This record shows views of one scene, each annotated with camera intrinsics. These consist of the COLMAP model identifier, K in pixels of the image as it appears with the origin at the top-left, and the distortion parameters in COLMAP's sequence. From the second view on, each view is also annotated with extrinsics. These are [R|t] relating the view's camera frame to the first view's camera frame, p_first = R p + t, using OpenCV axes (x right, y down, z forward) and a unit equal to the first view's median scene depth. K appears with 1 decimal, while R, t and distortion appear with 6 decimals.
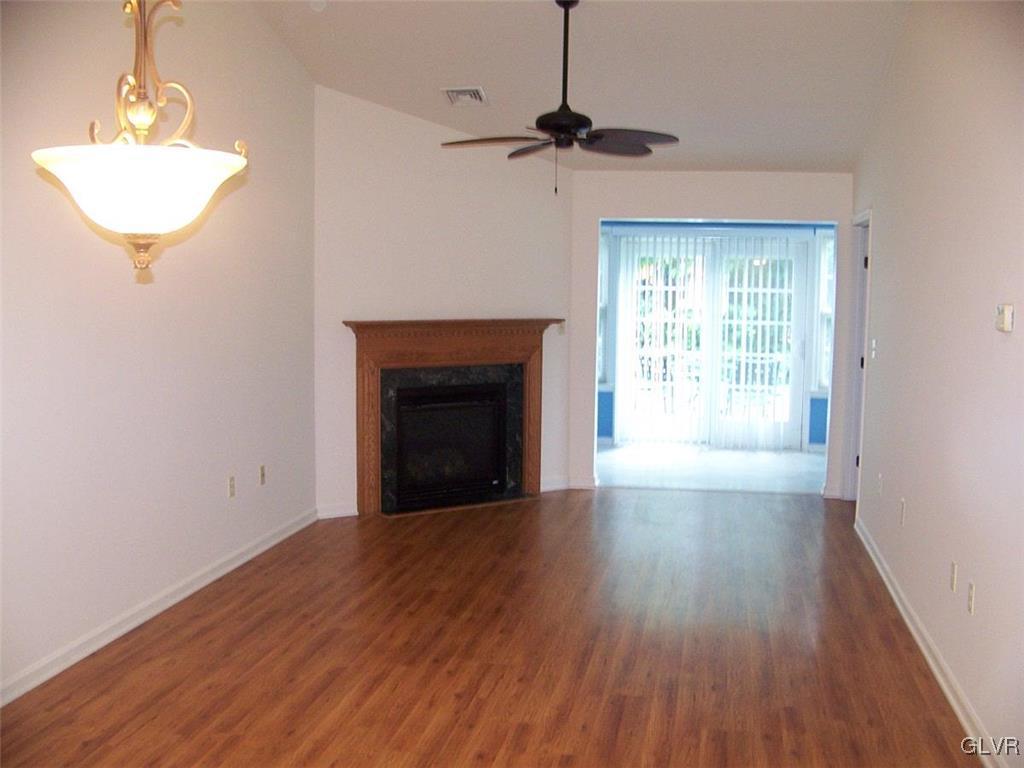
lens RADIAL K [[1058.7, 0, 515.3], [0, 1058.7, 406.3], [0, 0, 1]] dist [-0.271716, 0.420395]
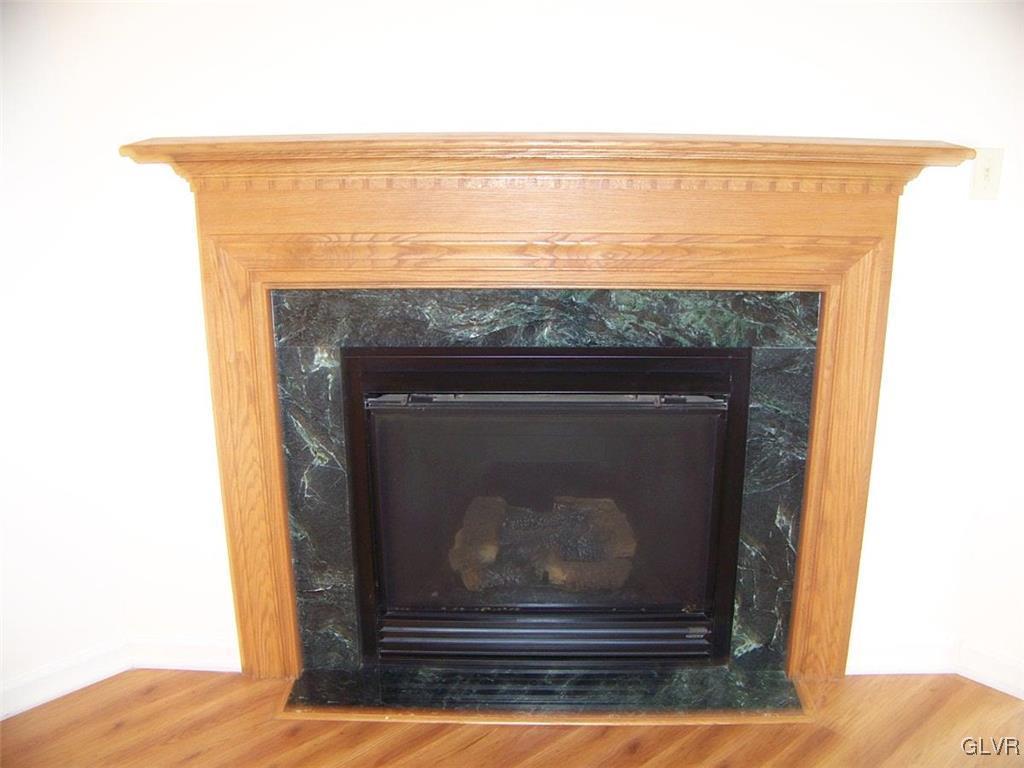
lens RADIAL K [[1058.7, 0, 515.3], [0, 1058.7, 406.3], [0, 0, 1]] dist [-0.271716, 0.420395]
pose [[0.814701, 0.159723, -0.557451, 0.119913], [-0.062707, 0.979947, 0.189134, -0.065575], [0.576481, -0.119131, 0.808379, 0.783814]]
